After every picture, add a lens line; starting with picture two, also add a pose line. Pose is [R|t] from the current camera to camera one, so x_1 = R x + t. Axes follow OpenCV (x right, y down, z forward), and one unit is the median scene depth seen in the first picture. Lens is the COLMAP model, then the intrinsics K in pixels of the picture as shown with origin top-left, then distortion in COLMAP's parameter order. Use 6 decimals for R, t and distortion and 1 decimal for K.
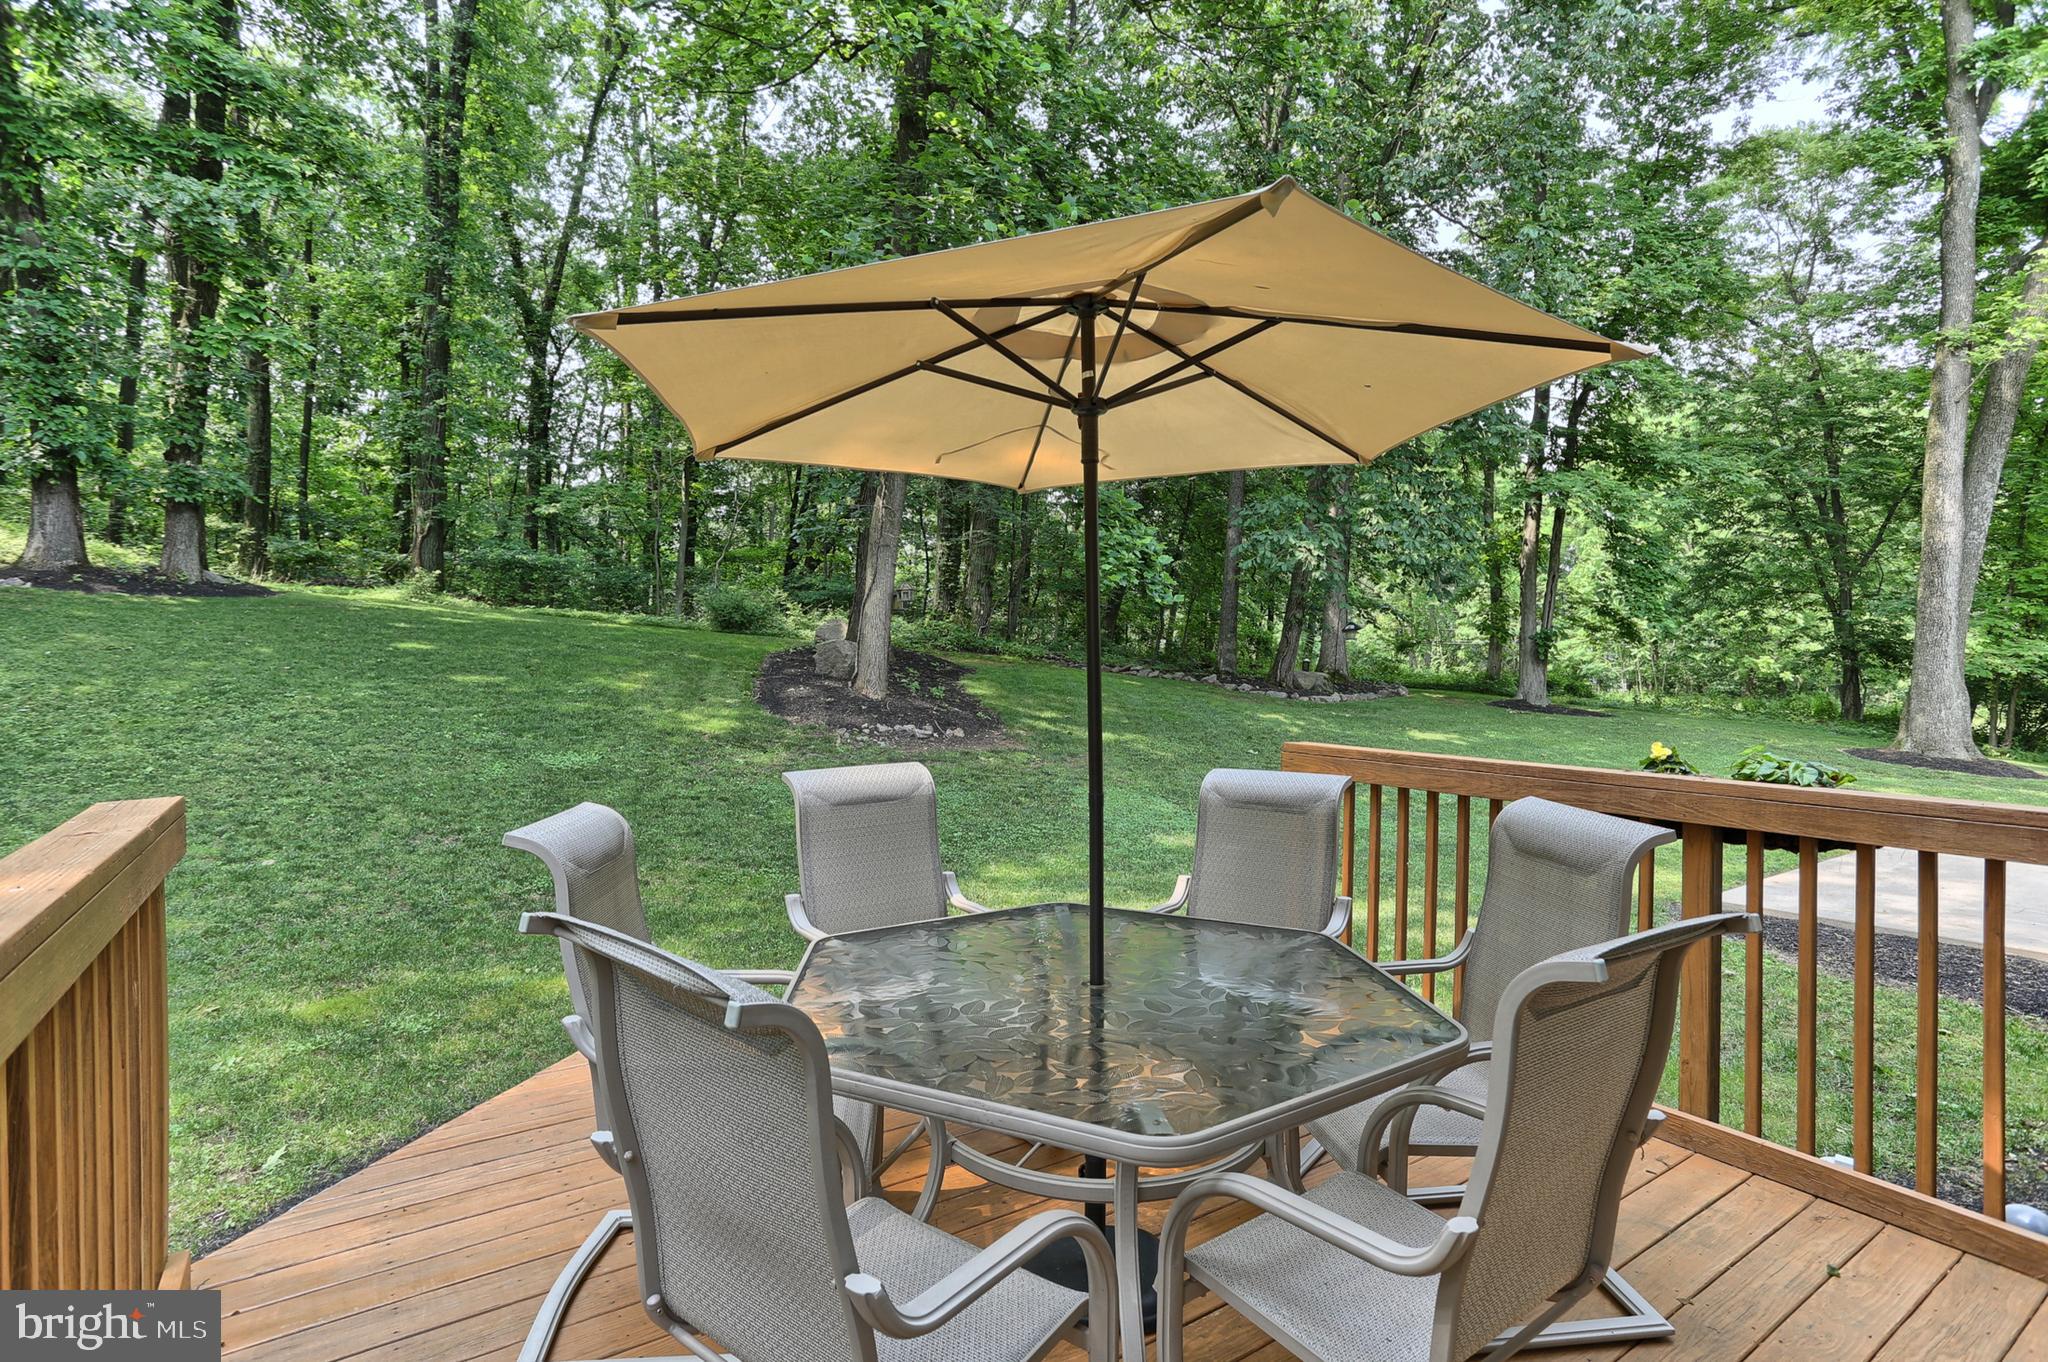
lens RADIAL K [[953.6, 0, 1019.1], [0, 953.6, 624.0], [0, 0, 1]] dist [-0.019755, 0.014435]
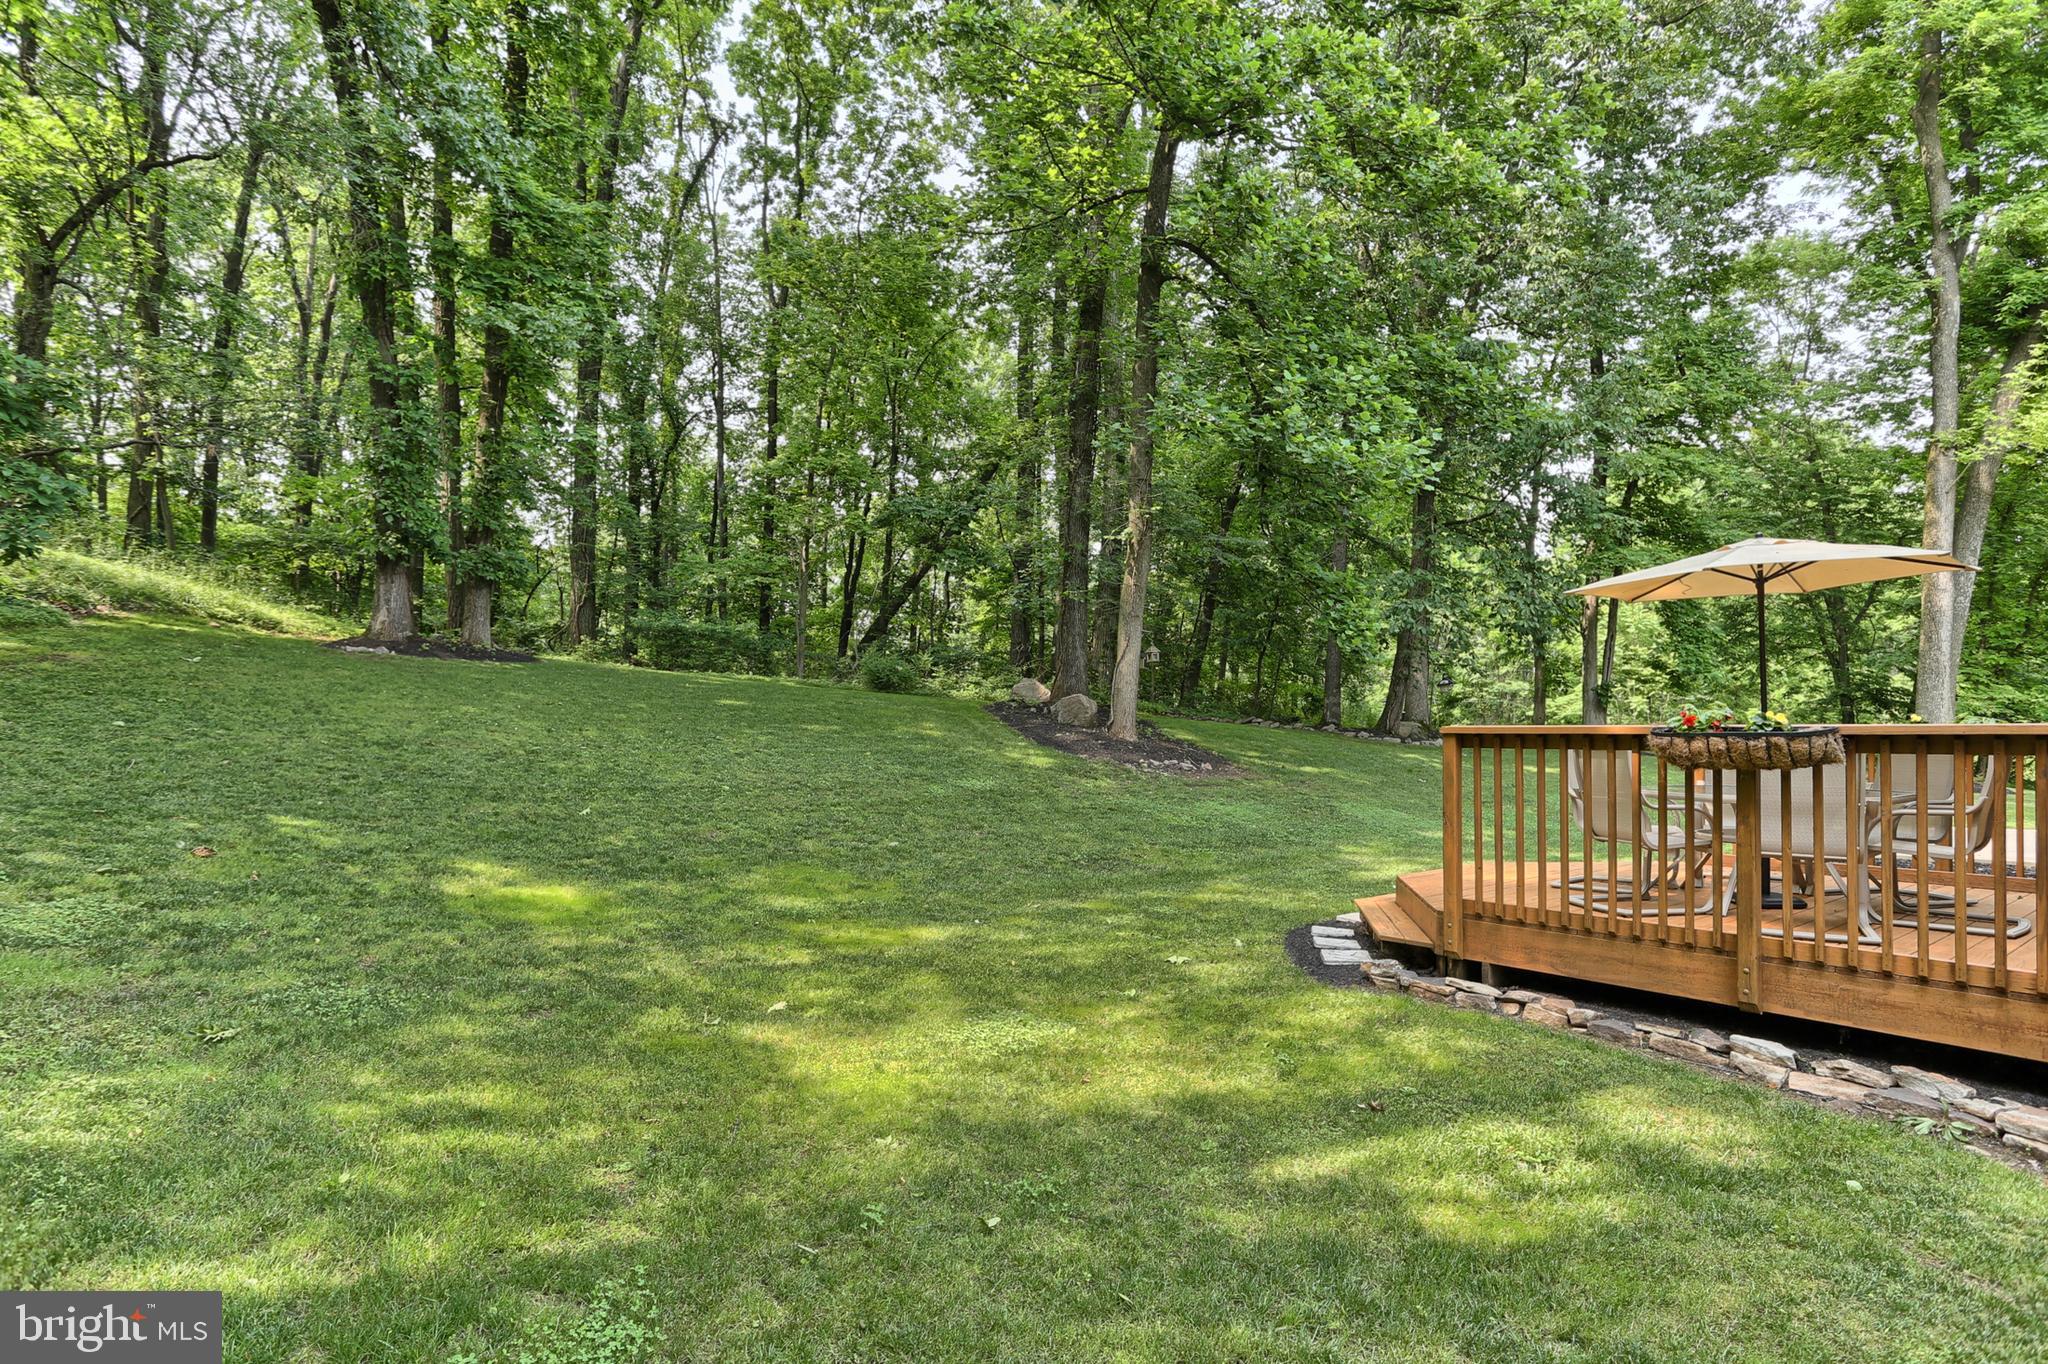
lens RADIAL K [[1027.8, 0, 1024.0], [0, 1027.8, 682.0], [0, 0, 1]] dist [-0.061394, 0.032612]
pose [[0.998396, -0.010278, 0.055670, -0.214782], [0.010666, 0.999921, -0.006677, 0.006731], [-0.055597, 0.007261, 0.998427, -0.171458]]
